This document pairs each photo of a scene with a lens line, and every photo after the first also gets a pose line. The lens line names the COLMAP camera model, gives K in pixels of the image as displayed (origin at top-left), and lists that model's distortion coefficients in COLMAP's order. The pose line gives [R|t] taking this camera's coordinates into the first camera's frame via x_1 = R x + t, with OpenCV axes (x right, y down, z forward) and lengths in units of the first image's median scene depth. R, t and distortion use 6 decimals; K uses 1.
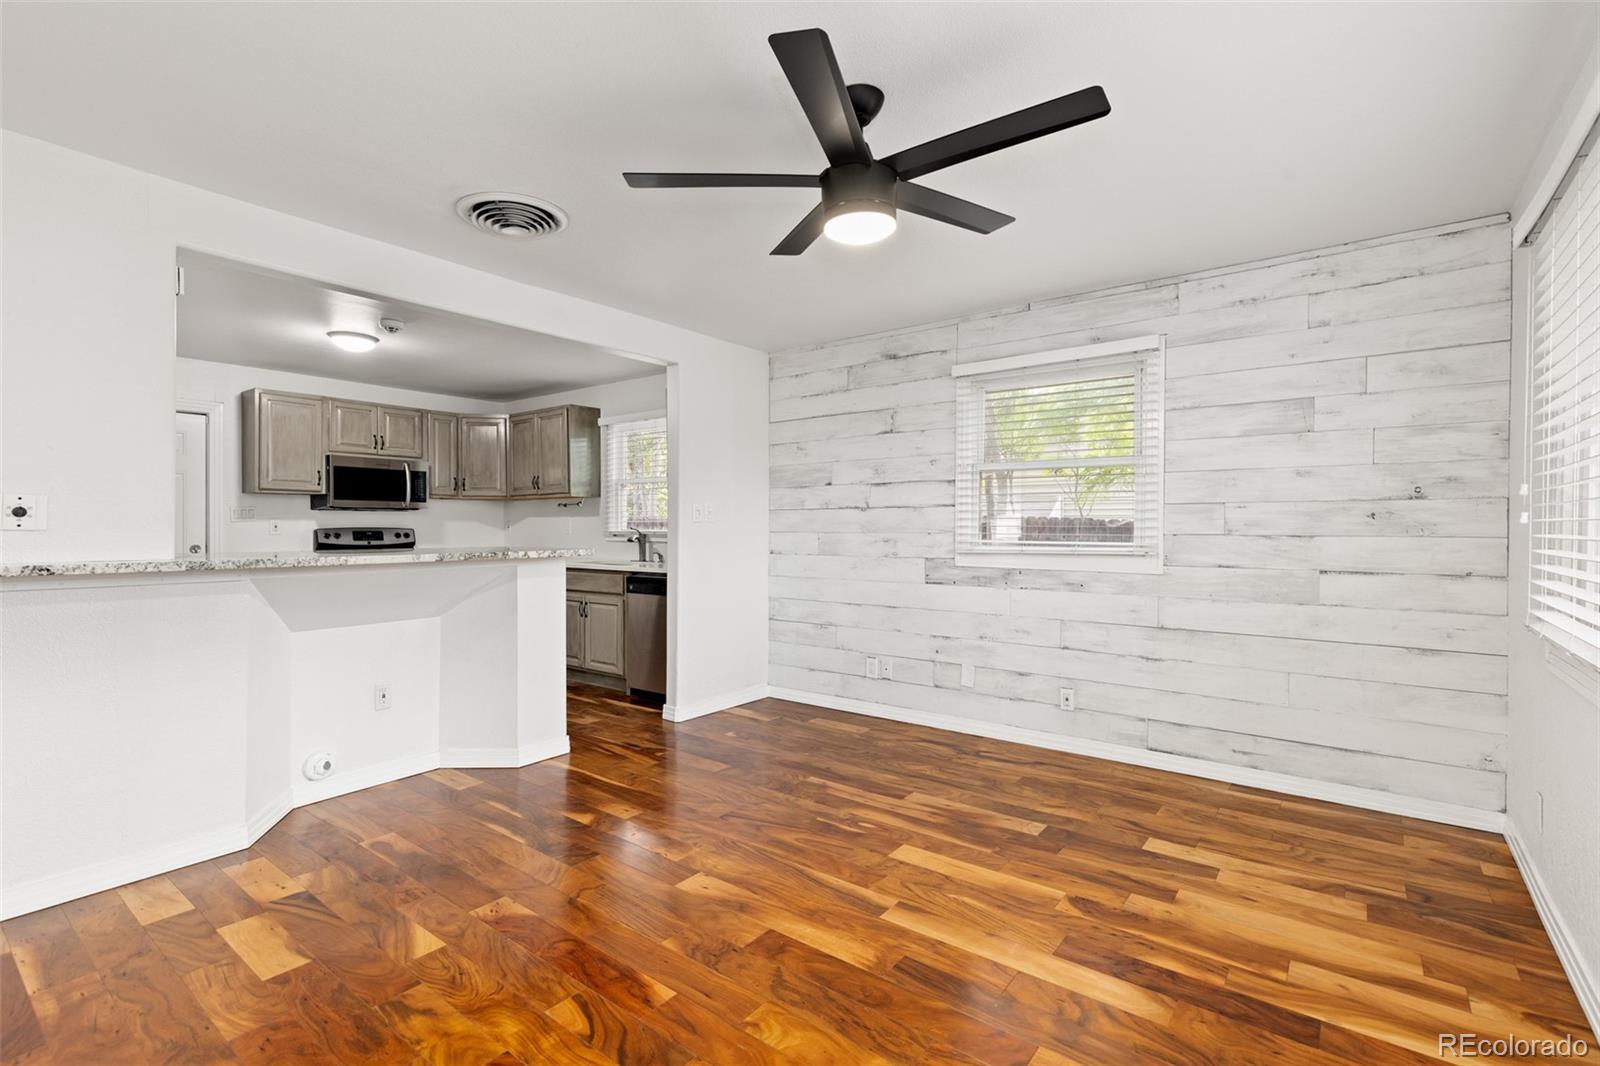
lens RADIAL K [[734.0, 0, 790.0], [0, 734.0, 530.3], [0, 0, 1]] dist [0.008332, -0.000646]
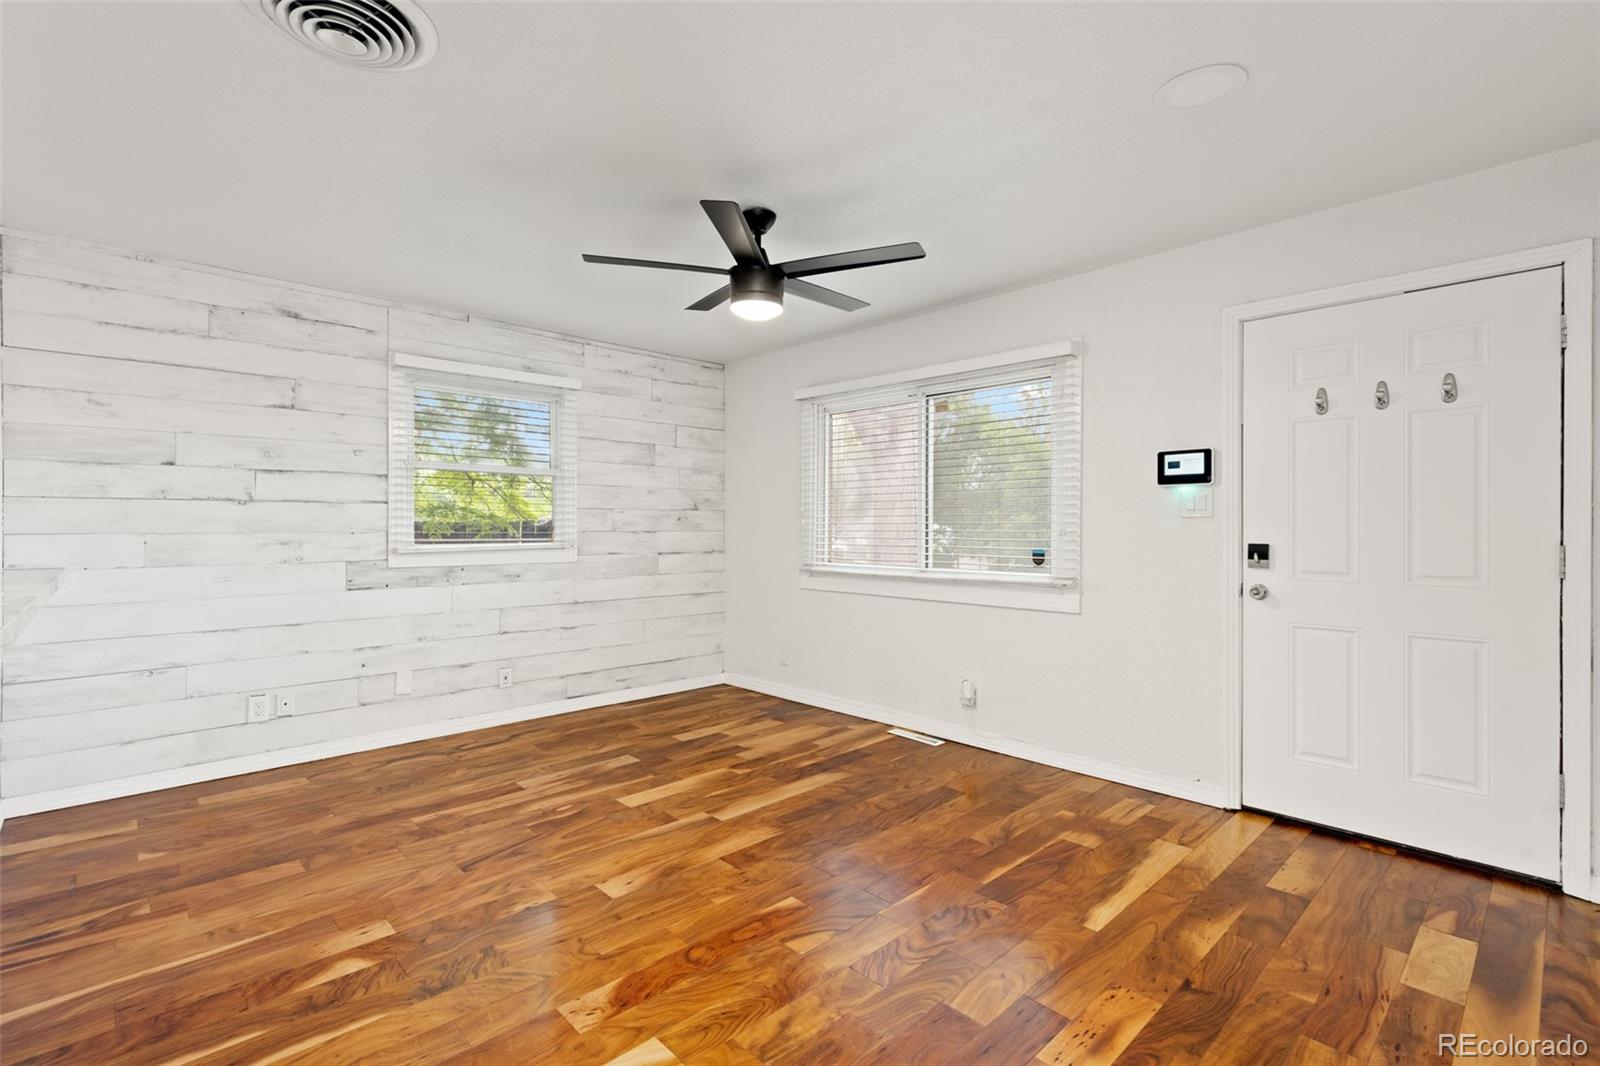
lens RADIAL K [[733.4, 0, 789.5], [0, 733.4, 527.4], [0, 0, 1]] dist [0.011570, -0.000772]
pose [[0.152356, -0.001655, 0.988324, -0.706644], [0.004503, 0.999989, 0.000981, -0.001202], [-0.988315, 0.004301, 0.152361, 0.410941]]
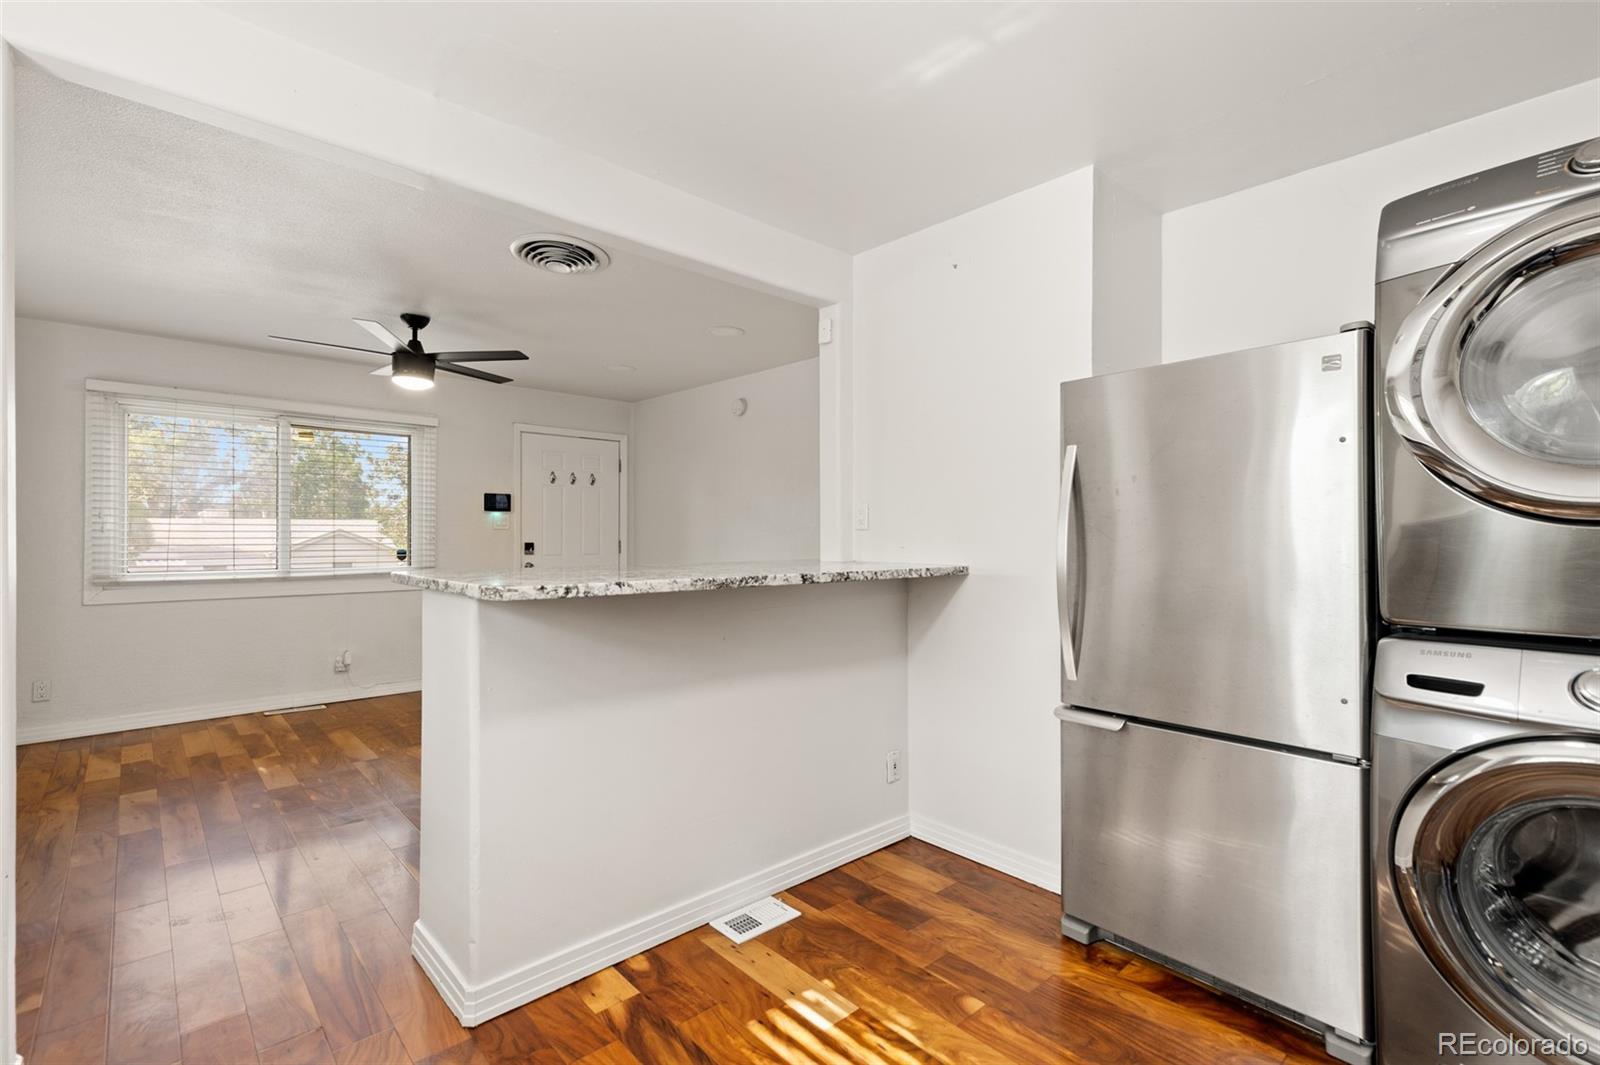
lens RADIAL K [[729.1, 0, 790.6], [0, 729.1, 529.8], [0, 0, 1]] dist [0.008460, -0.000870]
pose [[-0.984749, -0.001364, 0.173978, -0.692840], [-0.001493, 0.999999, -0.000614, -0.009005], [-0.173977, -0.000864, -0.984749, 1.540647]]
